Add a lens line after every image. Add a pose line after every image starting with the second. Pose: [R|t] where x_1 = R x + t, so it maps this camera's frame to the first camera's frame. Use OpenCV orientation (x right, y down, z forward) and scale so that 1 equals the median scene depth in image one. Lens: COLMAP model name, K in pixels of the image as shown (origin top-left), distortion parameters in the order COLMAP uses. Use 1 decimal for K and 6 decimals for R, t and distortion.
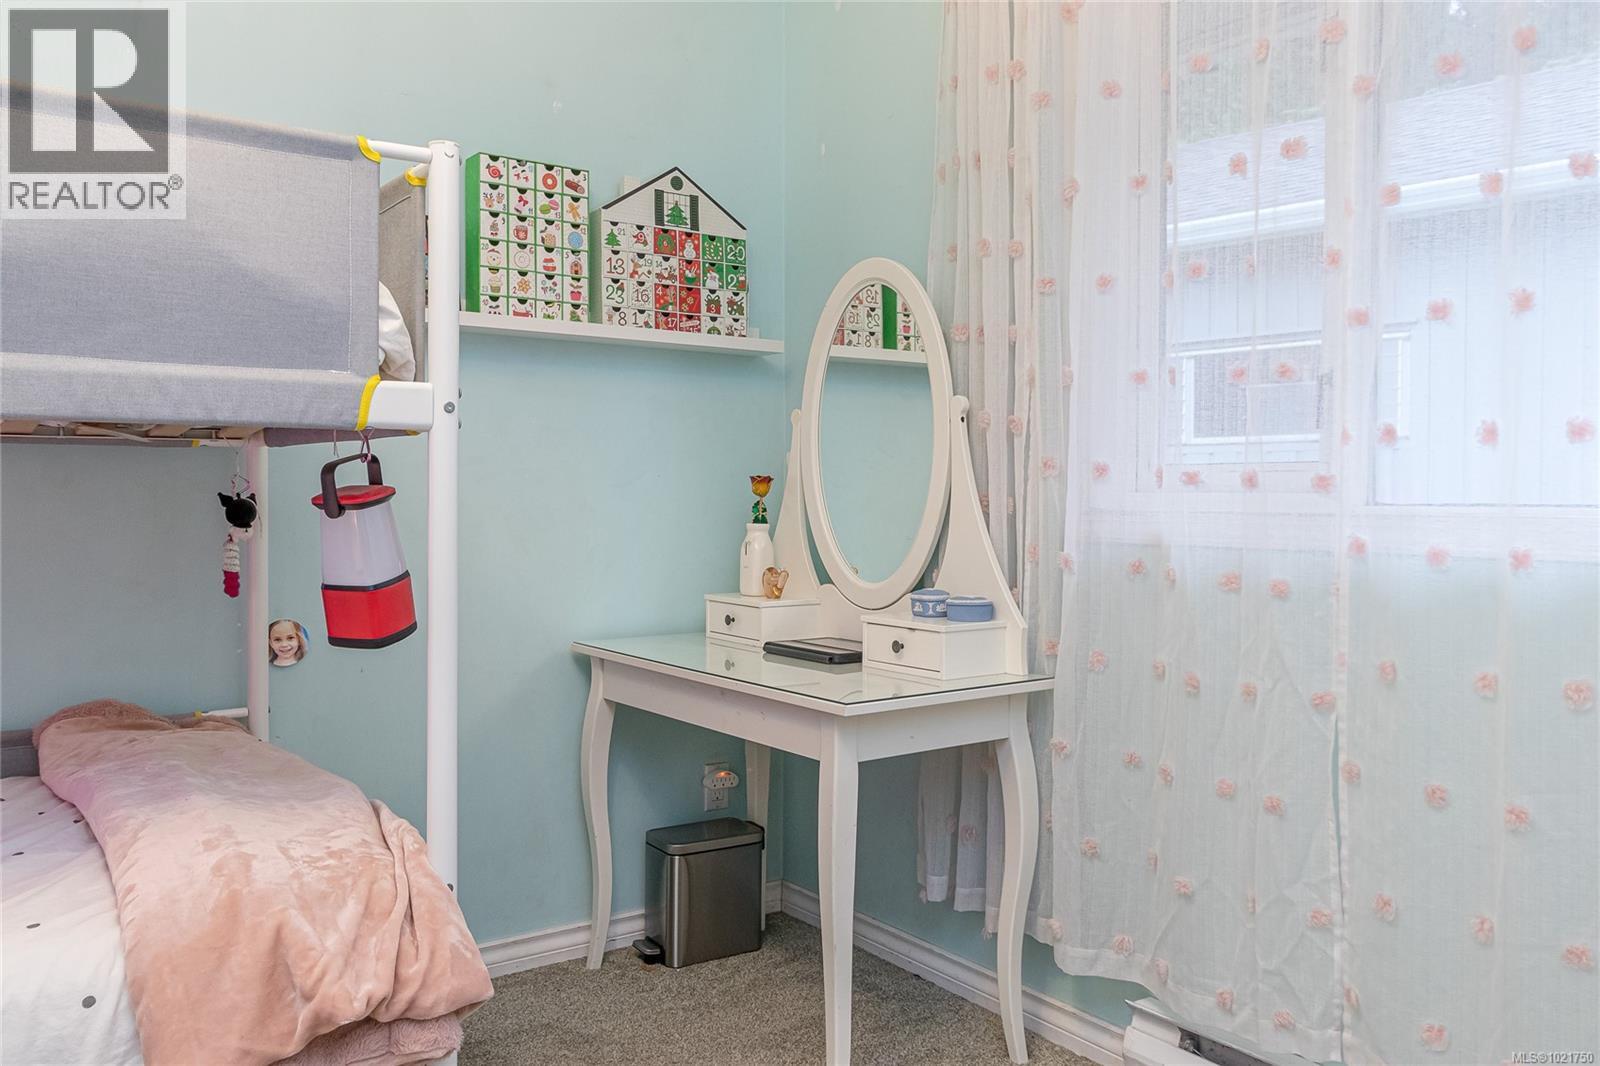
lens RADIAL K [[1286.4, 0, 797.3], [0, 1286.4, 529.5], [0, 0, 1]] dist [0.006839, -0.009703]
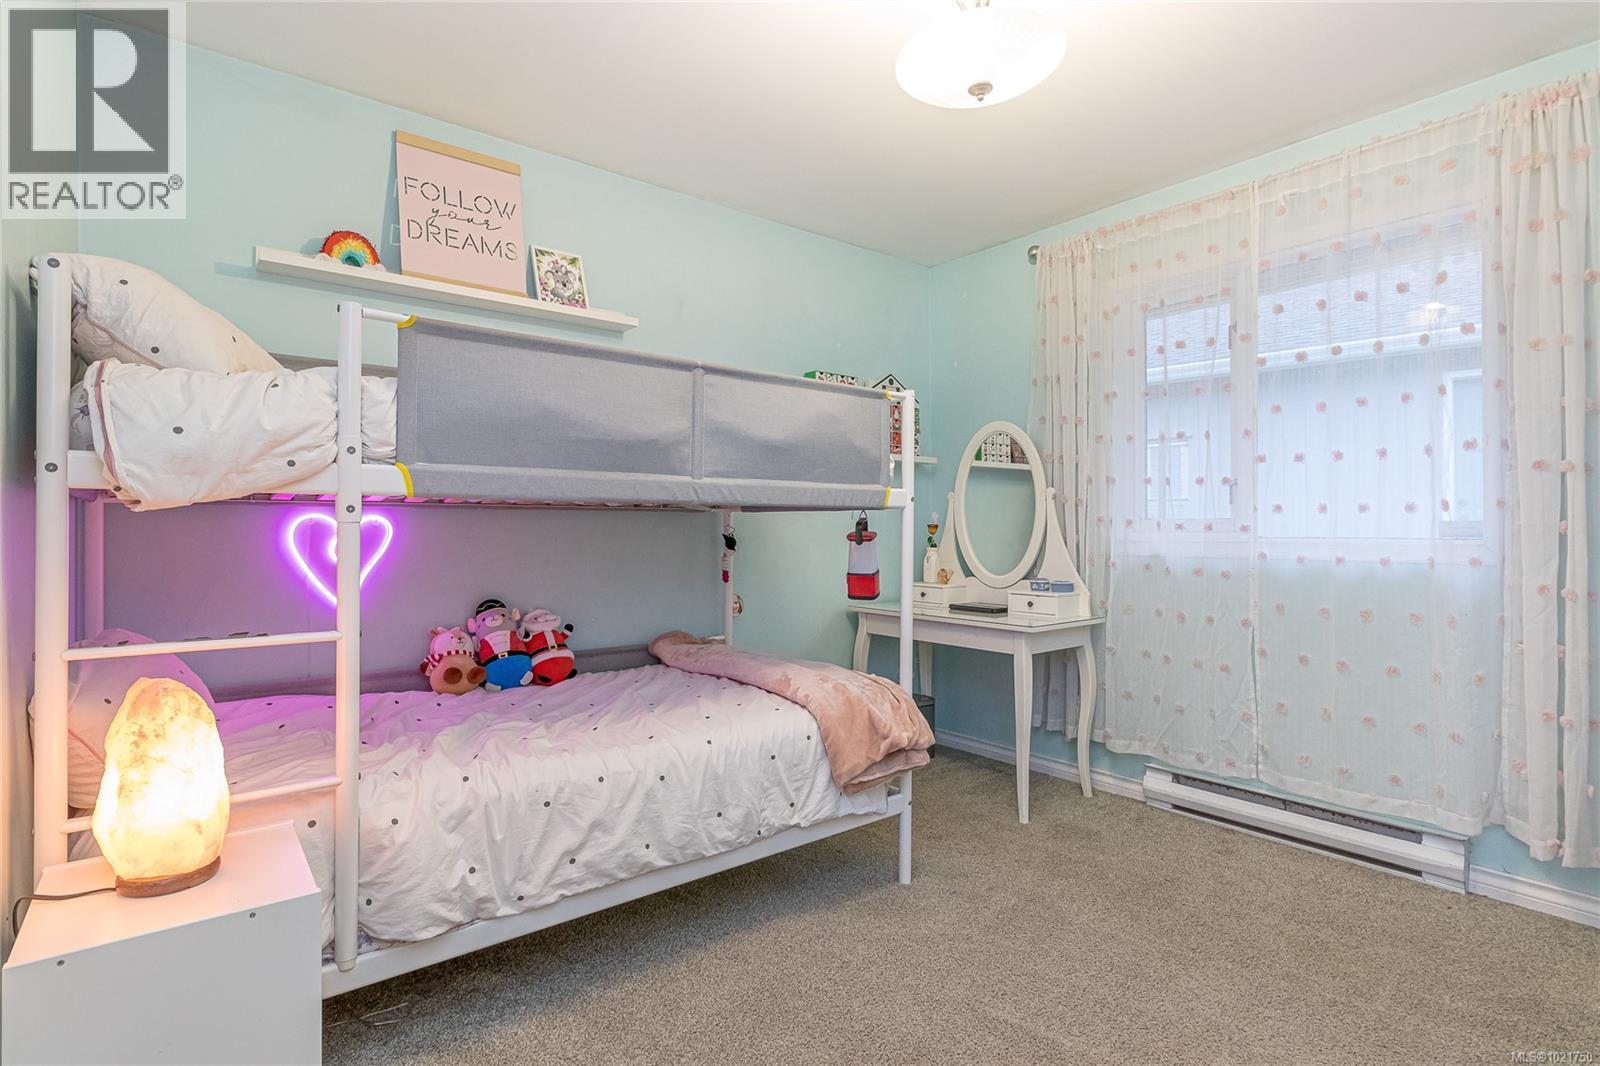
lens RADIAL K [[805.2, 0, 803.3], [0, 805.2, 530.4], [0, 0, 1]] dist [-0.001920, 0.000238]
pose [[0.998897, -0.002936, 0.046873, -0.370091], [0.004233, 0.999610, -0.027612, 0.003380], [-0.046773, 0.027780, 0.998519, -0.338326]]
